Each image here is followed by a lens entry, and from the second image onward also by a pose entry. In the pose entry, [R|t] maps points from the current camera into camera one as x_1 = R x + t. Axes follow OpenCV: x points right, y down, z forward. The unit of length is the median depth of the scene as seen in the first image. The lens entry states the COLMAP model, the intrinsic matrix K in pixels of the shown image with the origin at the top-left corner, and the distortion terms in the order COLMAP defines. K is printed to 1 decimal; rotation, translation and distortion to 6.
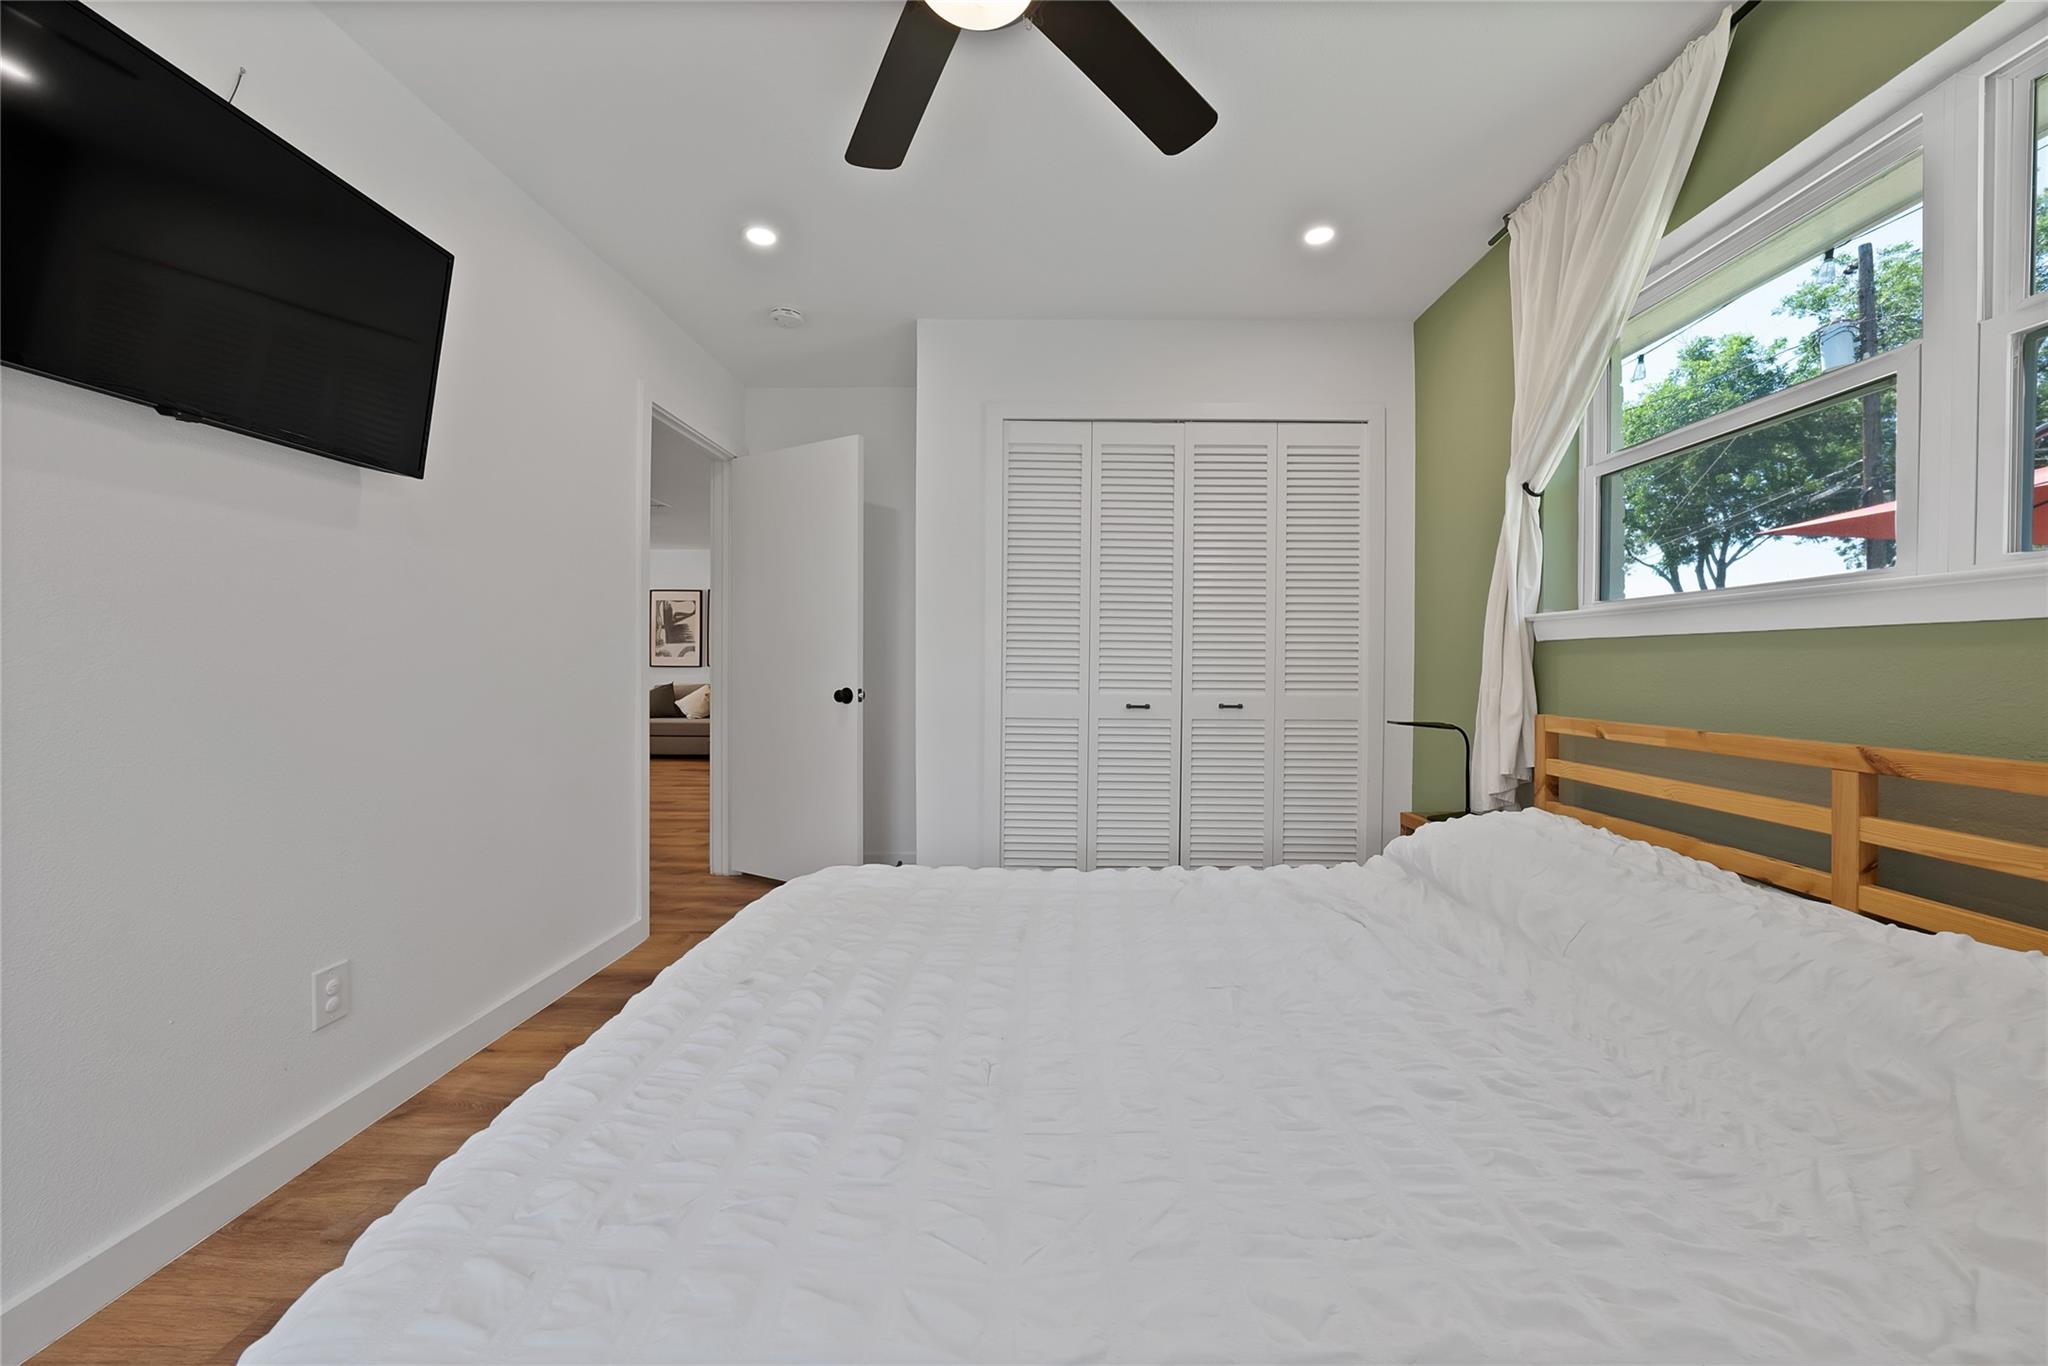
lens RADIAL K [[734.0, 0, 1026.9], [0, 734.0, 673.8], [0, 0, 1]] dist [-0.031436, 0.007591]
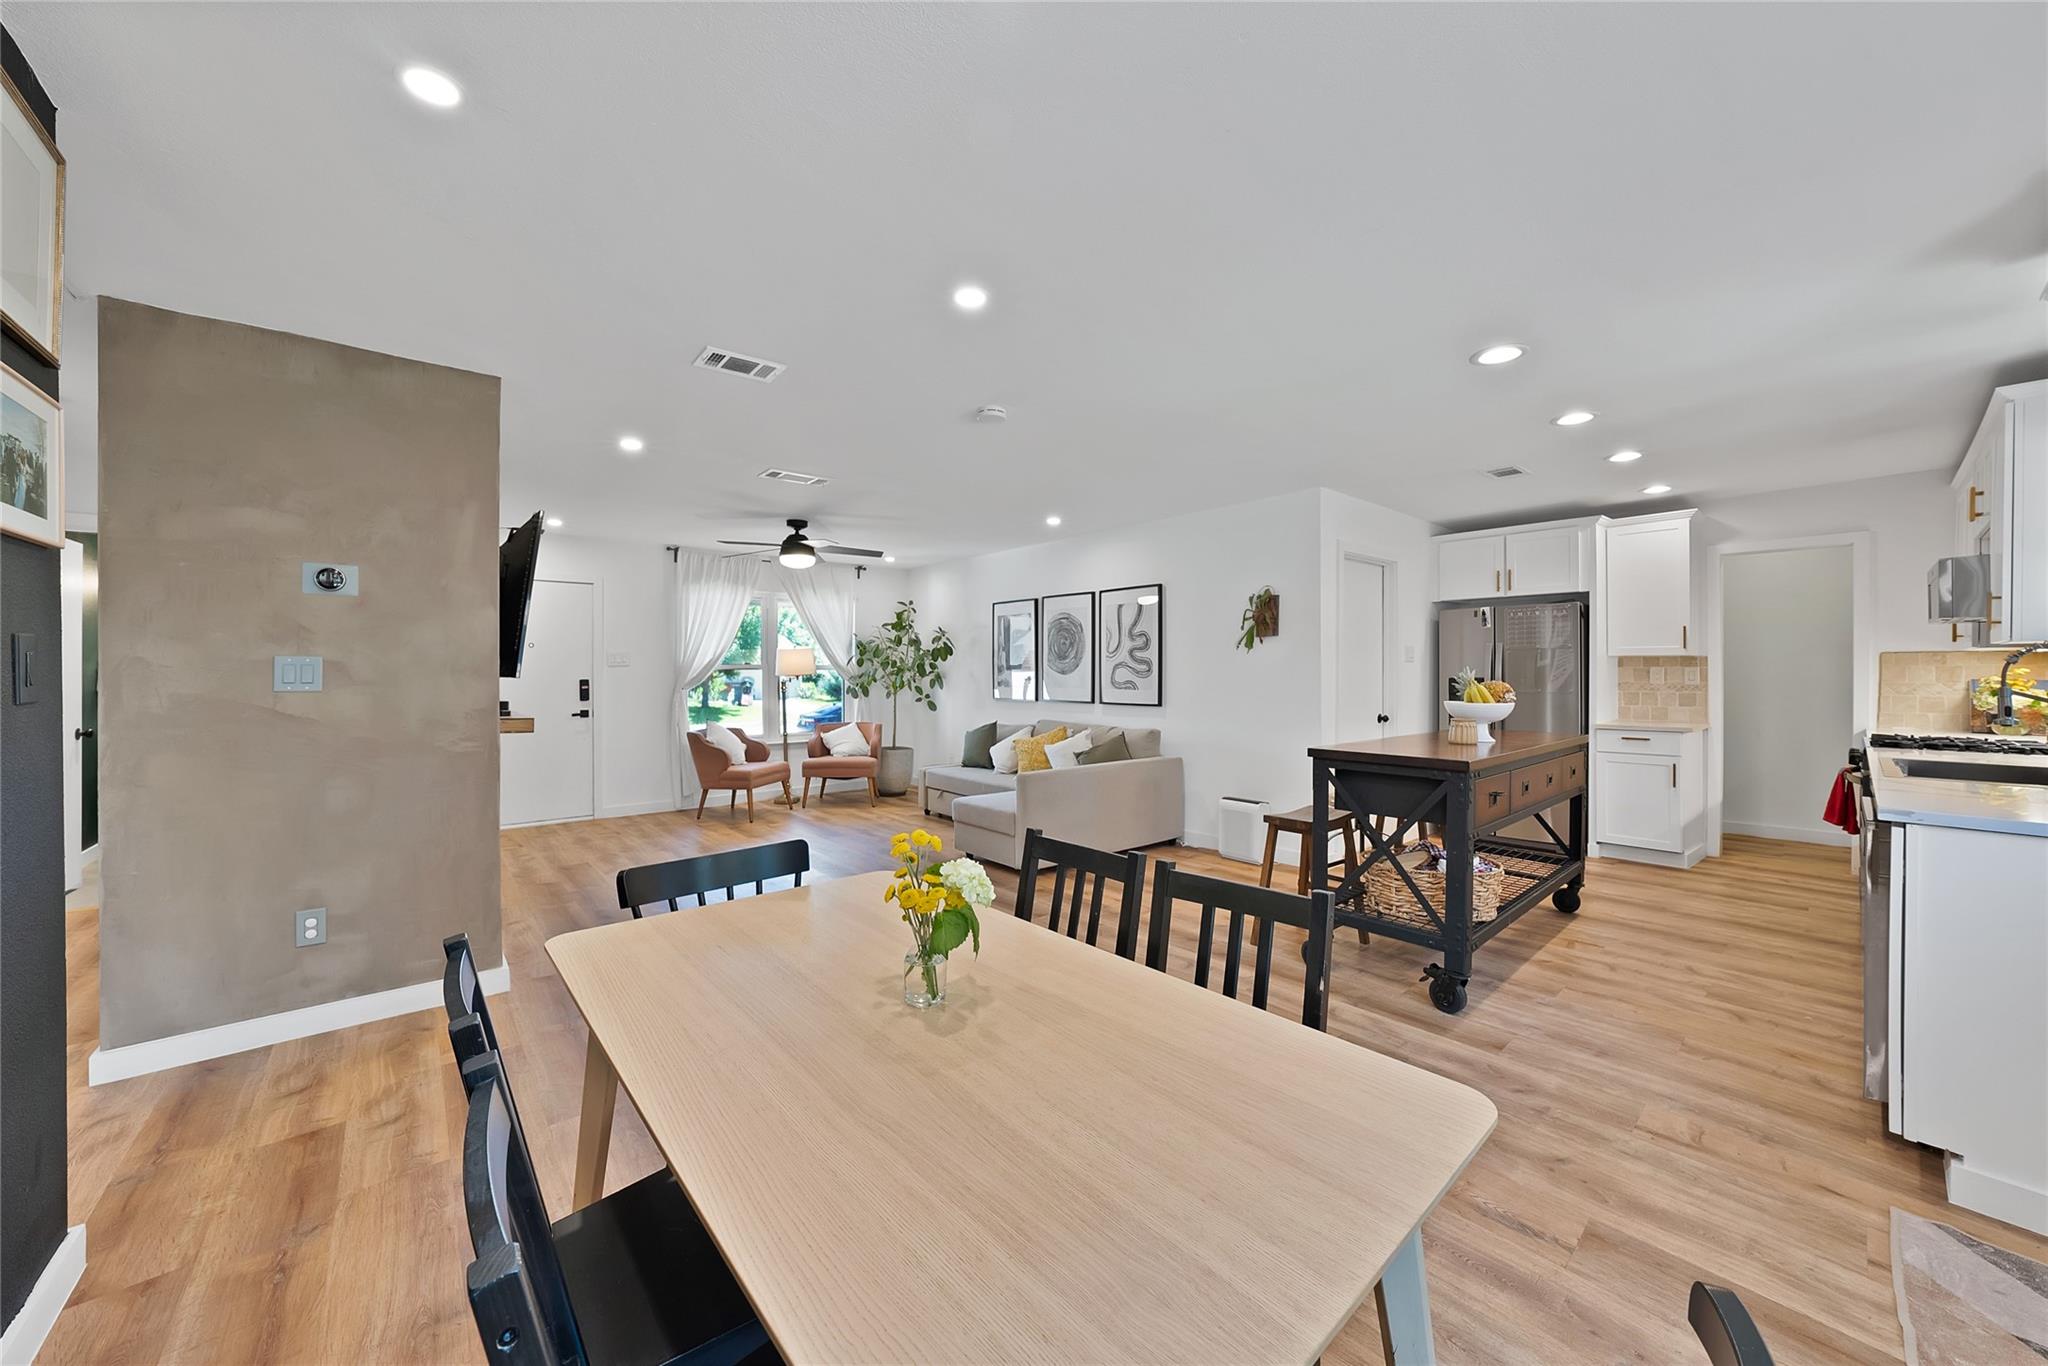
lens RADIAL K [[729.4, 0, 1024.9], [0, 729.4, 674.6], [0, 0, 1]] dist [-0.030781, 0.007191]
pose [[0.661464, -0.003790, -0.749967, 0.108356], [0.000670, 0.999990, -0.004463, -0.033094], [0.749977, 0.002449, 0.661460, 0.494891]]
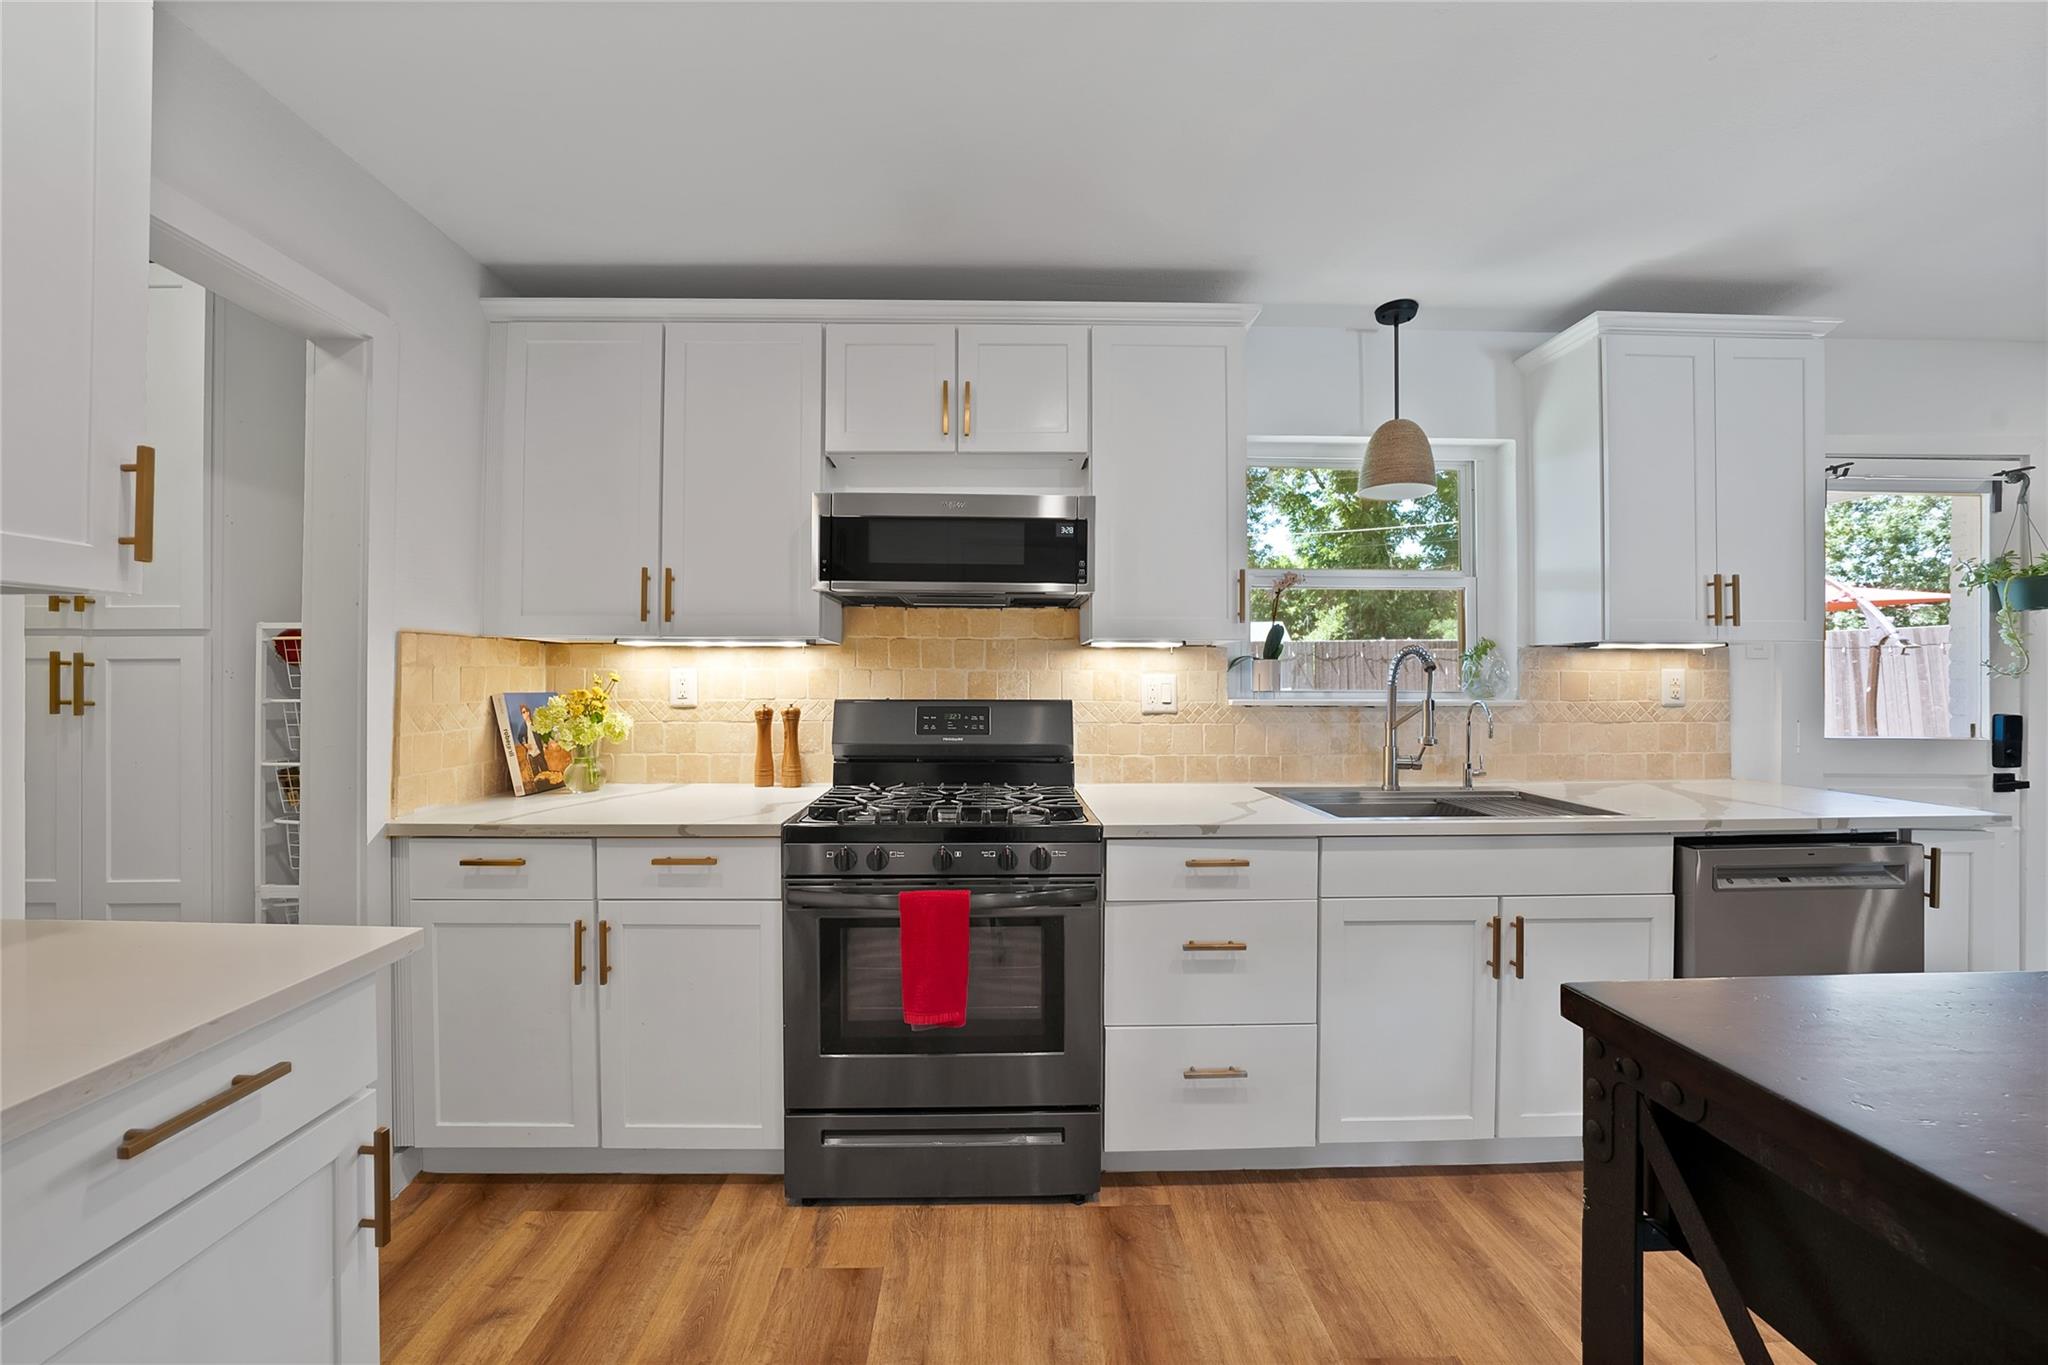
lens RADIAL K [[739.3, 0, 1012.9], [0, 739.3, 680.5], [0, 0, 1]] dist [-0.013913, 0.000033]
pose [[-0.038761, -0.007198, 0.999223, -0.075735], [0.002759, 0.999969, 0.007310, -0.037160], [-0.999245, 0.003040, -0.038740, 1.092504]]
